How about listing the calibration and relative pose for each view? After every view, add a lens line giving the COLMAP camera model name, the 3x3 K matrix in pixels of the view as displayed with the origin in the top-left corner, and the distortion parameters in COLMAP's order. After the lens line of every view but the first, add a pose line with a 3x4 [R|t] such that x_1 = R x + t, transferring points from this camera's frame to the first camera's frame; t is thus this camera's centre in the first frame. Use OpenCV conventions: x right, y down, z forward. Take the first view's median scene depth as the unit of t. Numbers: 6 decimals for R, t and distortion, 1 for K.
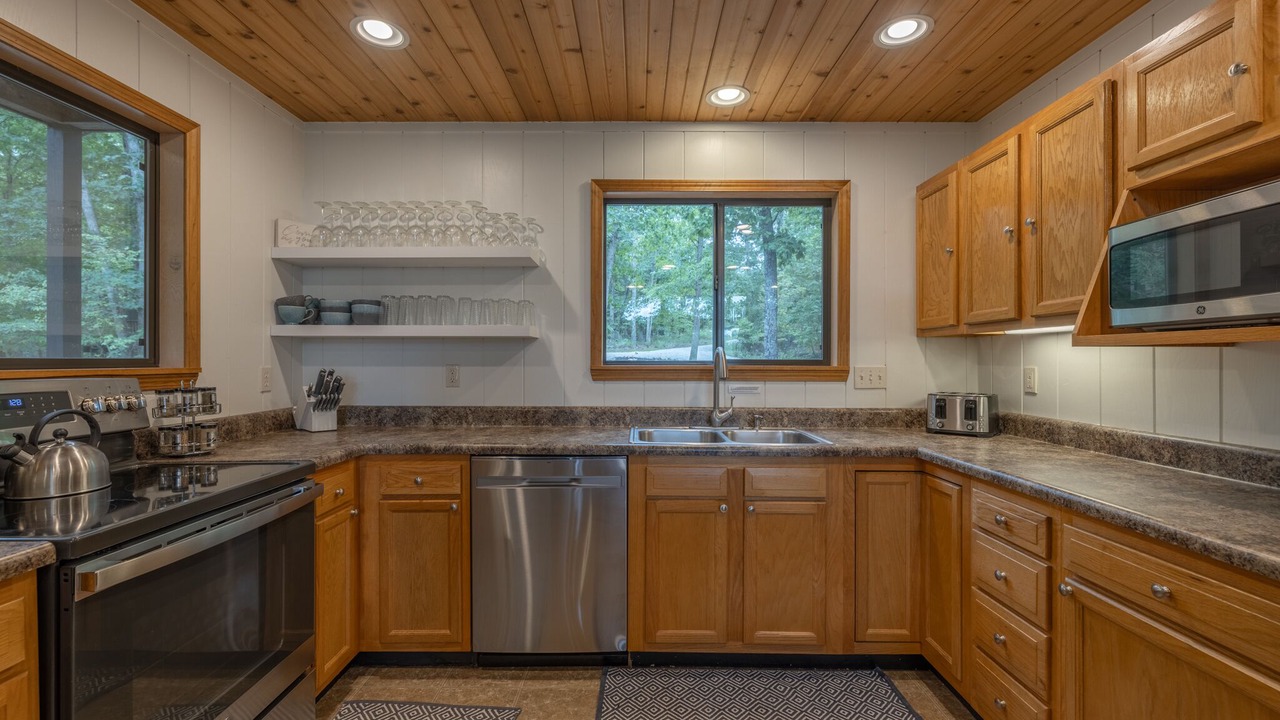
lens RADIAL K [[531.1, 0, 636.5], [0, 531.1, 359.2], [0, 0, 1]] dist [-0.003123, -0.000346]
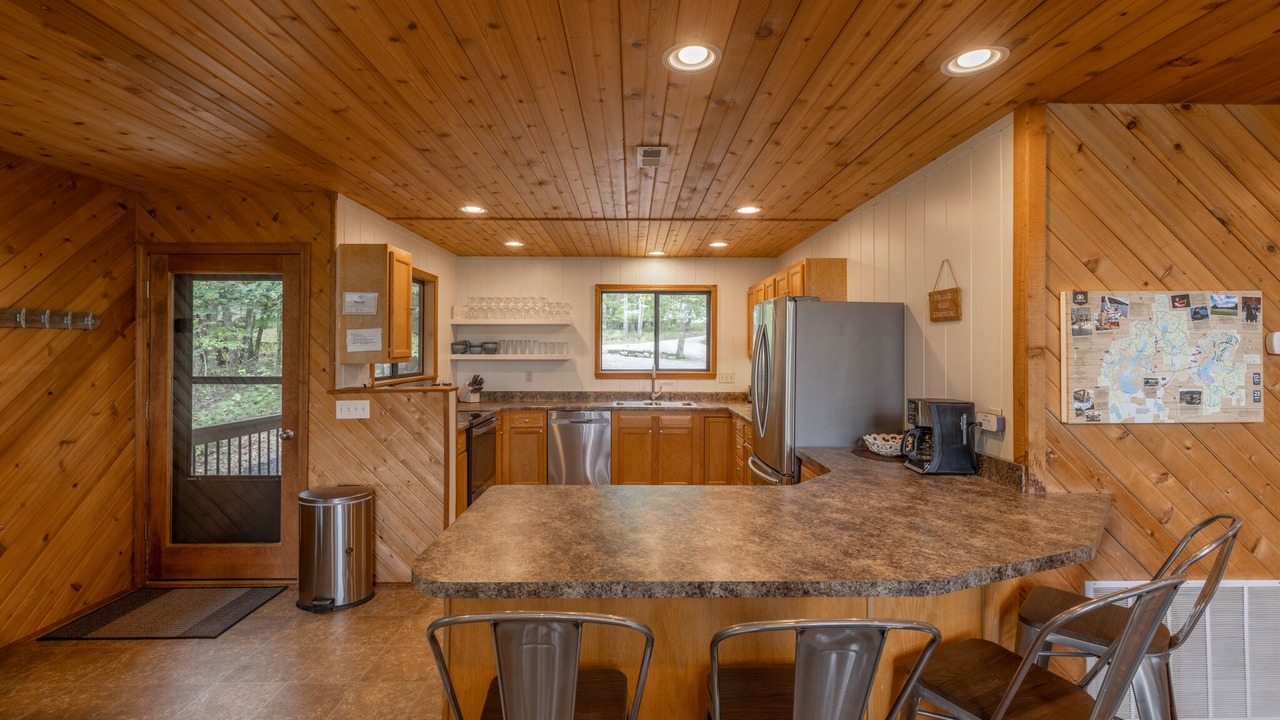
lens RADIAL K [[548.7, 0, 642.3], [0, 548.7, 345.8], [0, 0, 1]] dist [0.000256, -0.000102]
pose [[0.999735, 0.000677, 0.023023, 0.060782], [-0.000576, 0.999990, -0.004414, -0.096144], [-0.023026, 0.004400, 0.999725, -1.381828]]
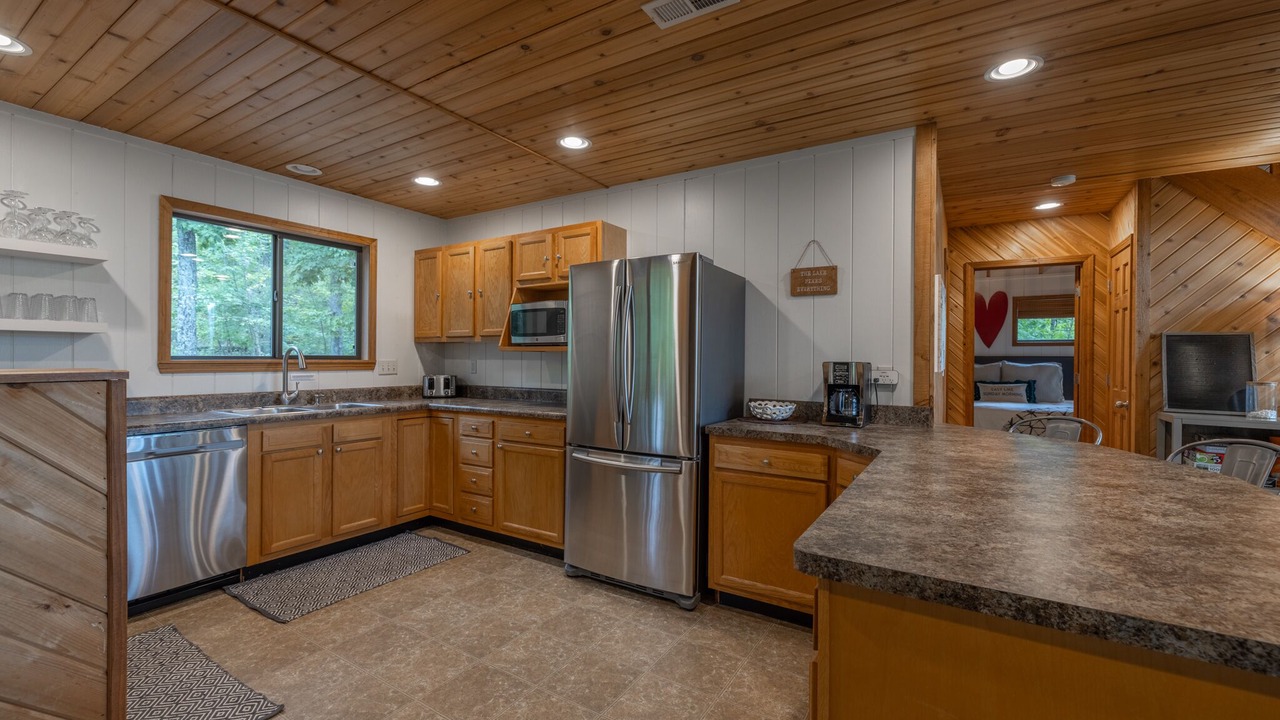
lens RADIAL K [[531.1, 0, 636.5], [0, 531.1, 359.2], [0, 0, 1]] dist [-0.003123, -0.000346]
pose [[0.527621, -0.001351, 0.849479, -0.589033], [-0.006265, 0.999965, 0.005482, -0.002526], [-0.849457, -0.008214, 0.527594, -0.527325]]
